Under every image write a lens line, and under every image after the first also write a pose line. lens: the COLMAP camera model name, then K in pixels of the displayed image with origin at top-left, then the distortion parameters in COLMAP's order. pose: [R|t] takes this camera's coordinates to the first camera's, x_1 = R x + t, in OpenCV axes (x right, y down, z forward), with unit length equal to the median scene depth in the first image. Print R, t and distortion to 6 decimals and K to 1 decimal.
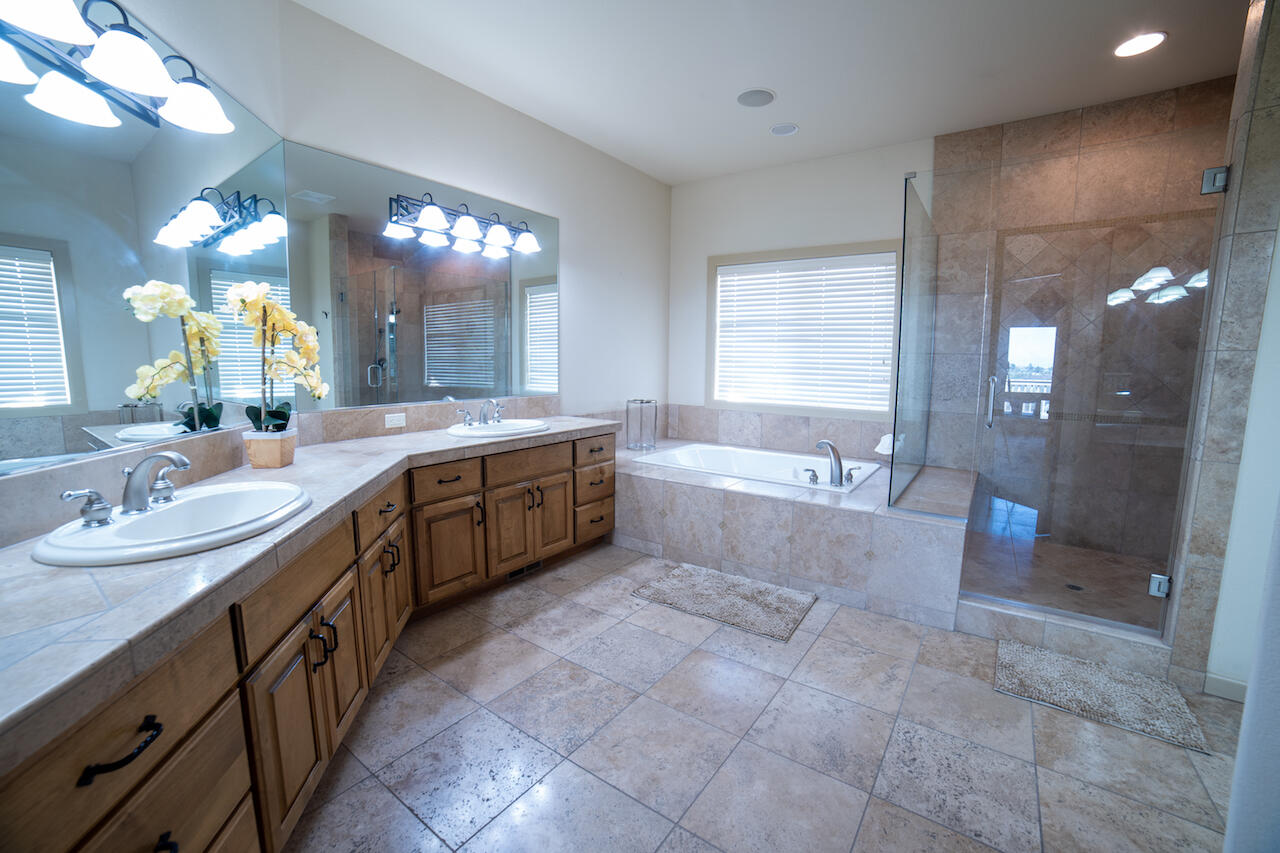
lens RADIAL K [[539.5, 0, 639.0], [0, 539.5, 416.8], [0, 0, 1]] dist [-0.056026, -0.000155]
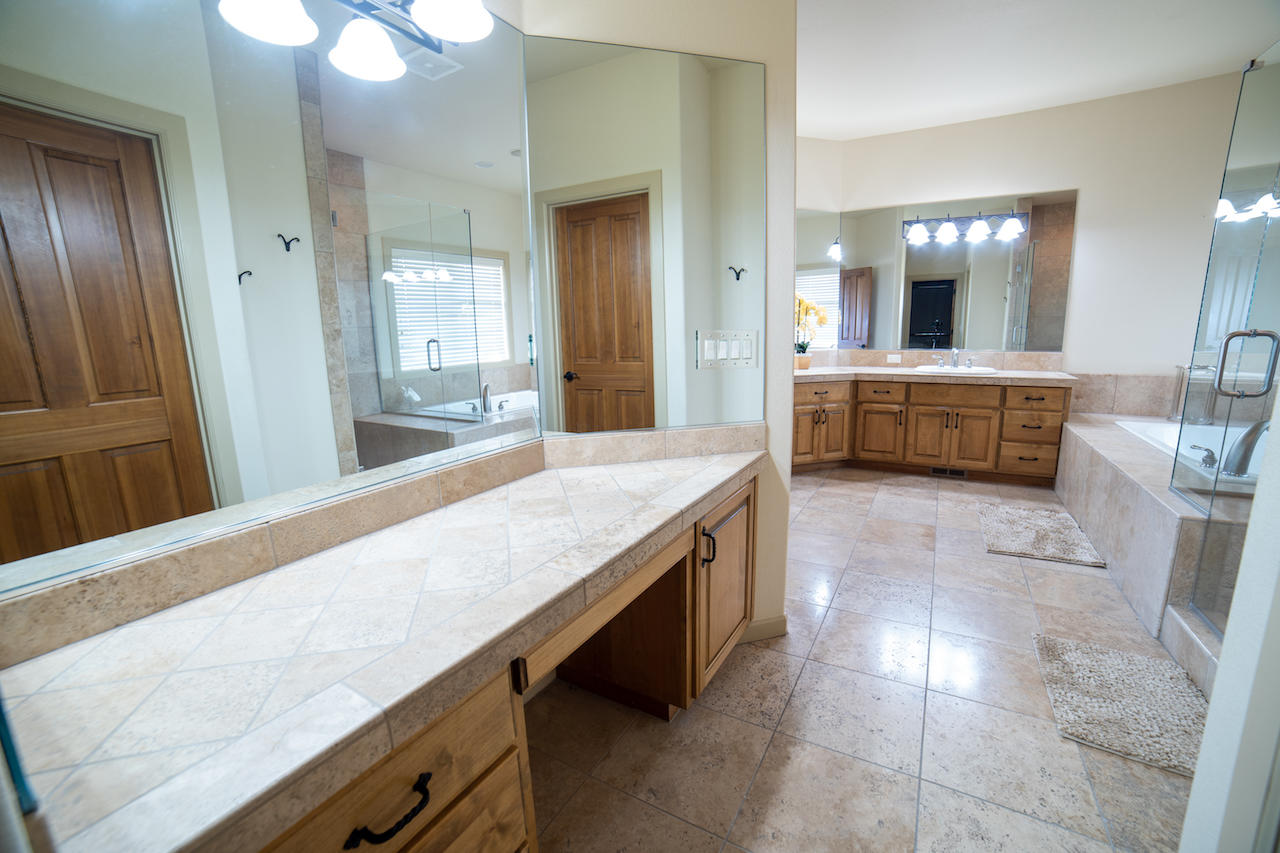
lens RADIAL K [[539.5, 0, 642.6], [0, 539.5, 429.0], [0, 0, 1]] dist [-0.056026, -0.000155]
pose [[0.088324, 0.173487, -0.980867, 1.150007], [-0.088650, 0.982177, 0.165736, 0.017110], [0.992139, 0.072316, 0.102130, 0.065782]]
